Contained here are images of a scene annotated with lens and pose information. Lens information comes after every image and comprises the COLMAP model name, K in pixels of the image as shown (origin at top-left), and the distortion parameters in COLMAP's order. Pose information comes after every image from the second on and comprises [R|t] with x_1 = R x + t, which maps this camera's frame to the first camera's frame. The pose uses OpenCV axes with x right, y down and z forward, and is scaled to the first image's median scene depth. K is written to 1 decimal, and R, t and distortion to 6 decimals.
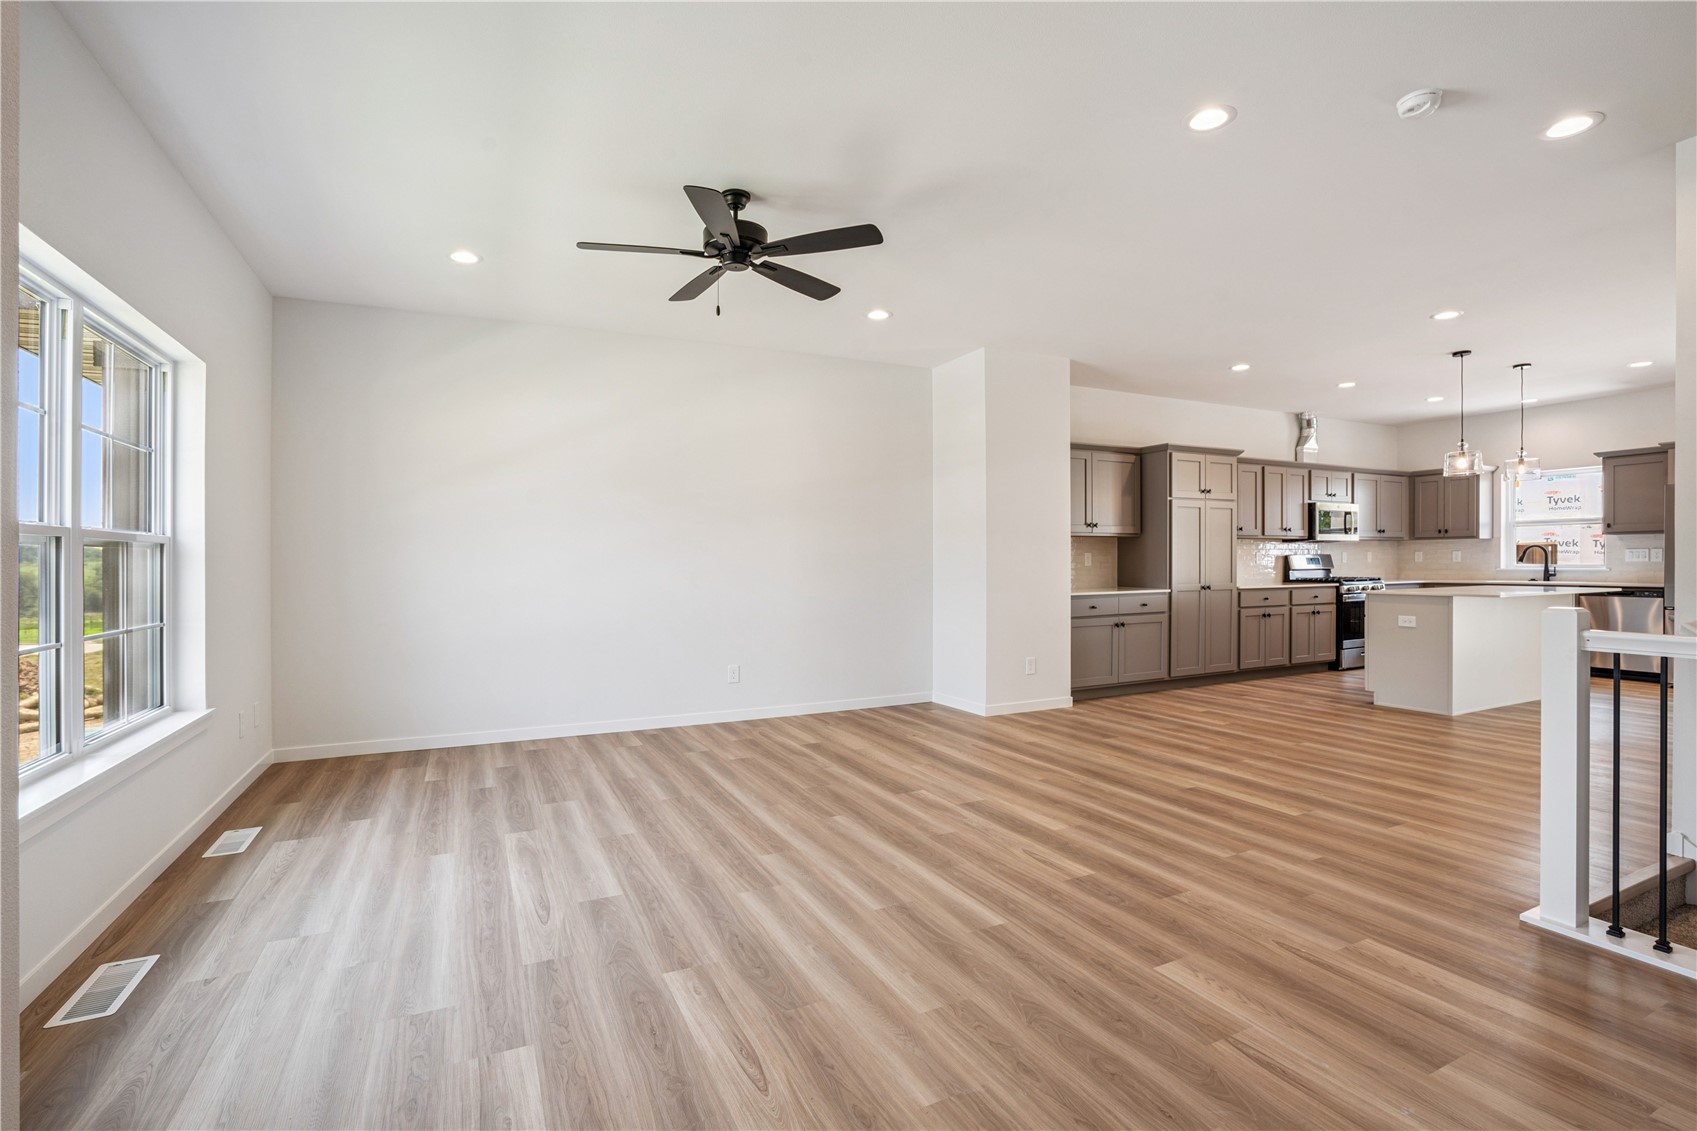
lens RADIAL K [[792.9, 0, 854.3], [0, 792.9, 567.8], [0, 0, 1]] dist [-0.000004, 0.000321]
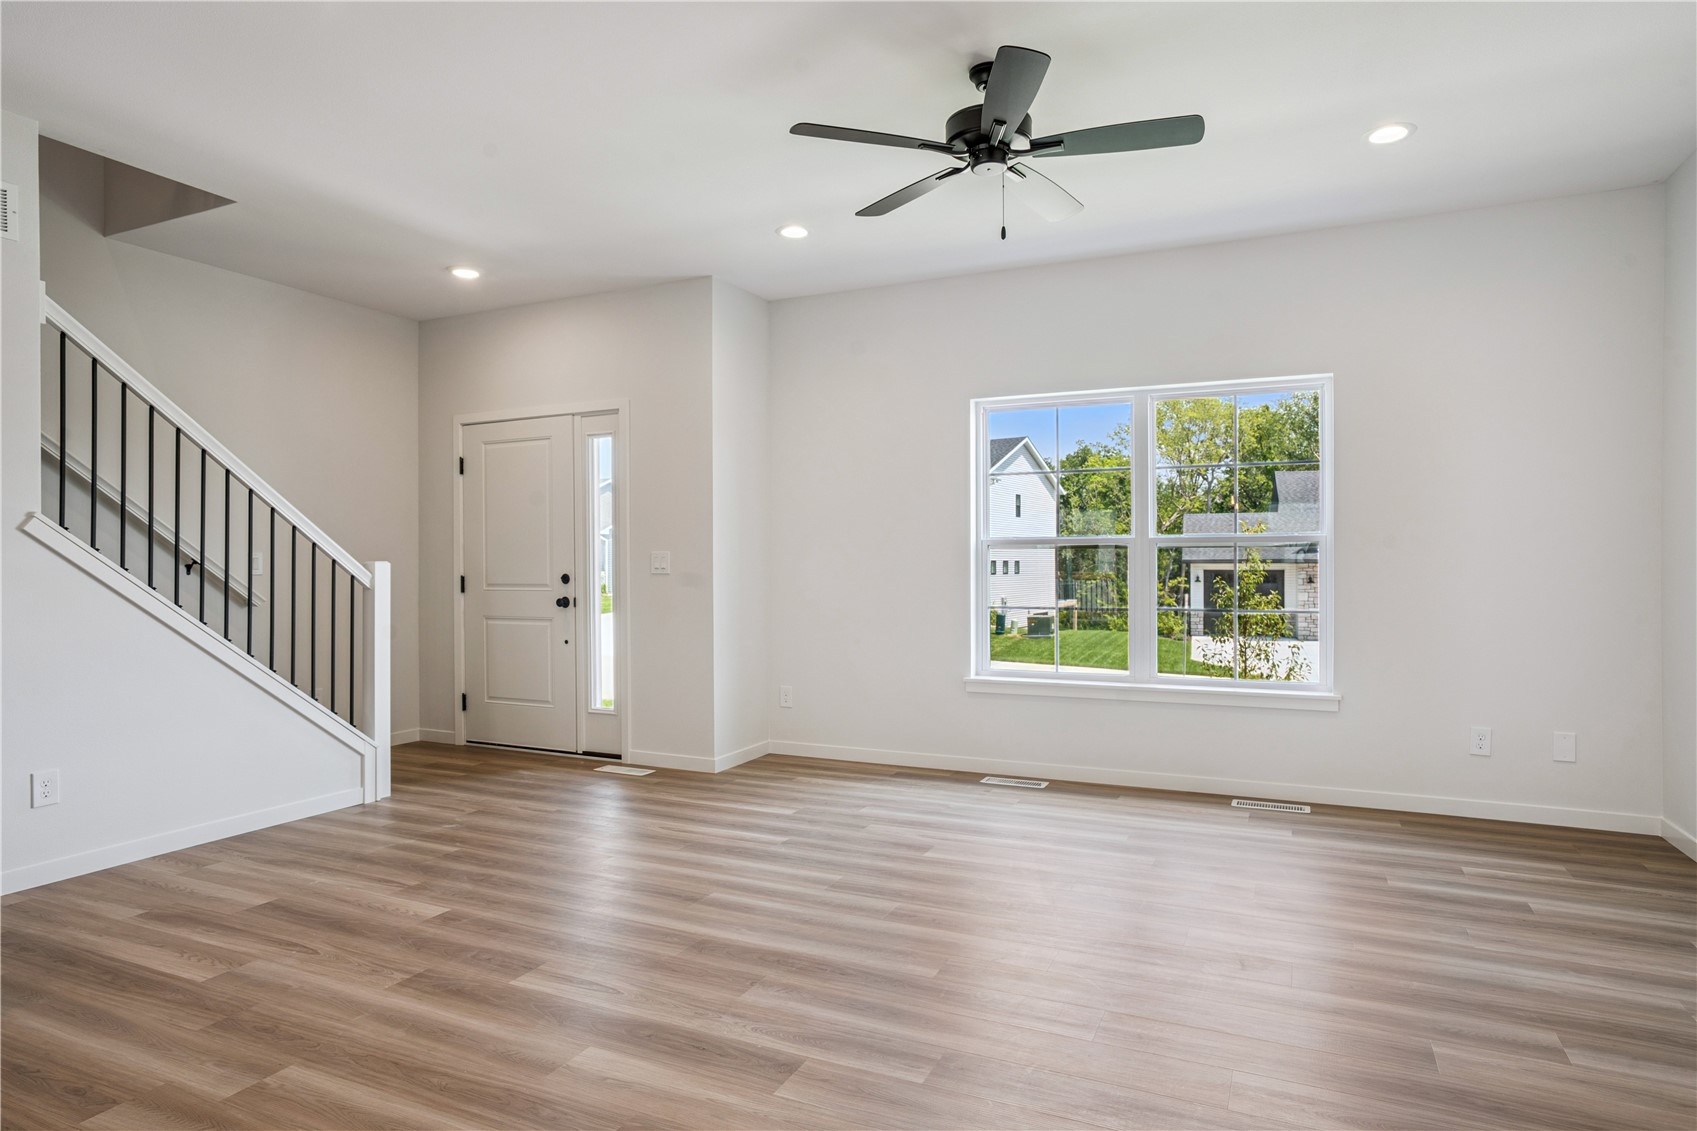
lens RADIAL K [[981.4, 0, 849.2], [0, 981.4, 564.6], [0, 0, 1]] dist [-0.000854, -0.000283]
pose [[-0.787501, 0.003817, -0.616301, 0.684459], [0.002640, 0.999993, 0.002820, -0.010766], [0.616307, 0.000594, -0.787506, 2.128128]]
